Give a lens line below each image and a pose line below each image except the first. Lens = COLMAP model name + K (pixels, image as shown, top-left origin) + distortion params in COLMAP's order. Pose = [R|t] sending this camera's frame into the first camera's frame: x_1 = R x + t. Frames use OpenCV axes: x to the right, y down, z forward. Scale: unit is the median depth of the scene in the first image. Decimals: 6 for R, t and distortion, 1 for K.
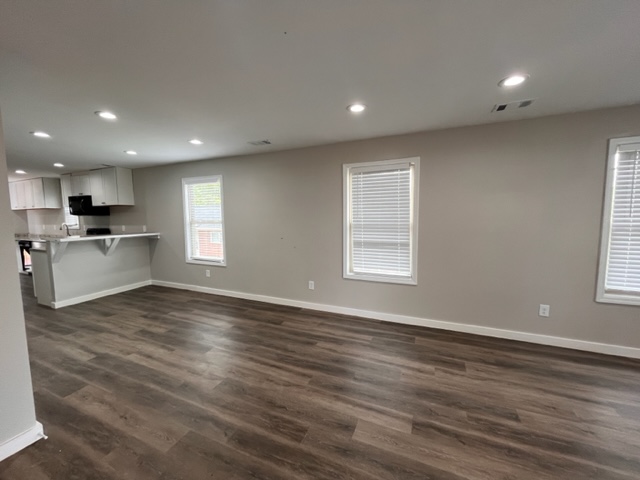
lens RADIAL K [[257.1, 0, 320.0], [0, 257.1, 240.0], [0, 0, 1]] dist [-0.000842, -0.000273]
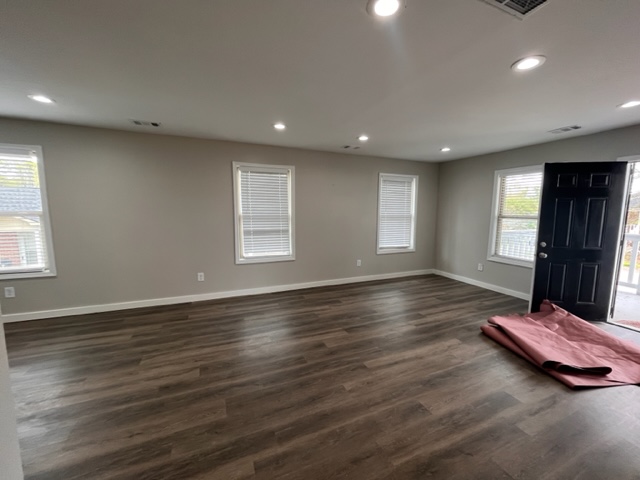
lens RADIAL K [[257.1, 0, 320.0], [0, 257.1, 240.0], [0, 0, 1]] dist [-0.000842, -0.000273]
pose [[0.684823, -0.070856, 0.725257, -0.505745], [0.051716, 0.997478, 0.048619, 0.008914], [-0.726872, 0.004212, 0.686760, -0.035096]]
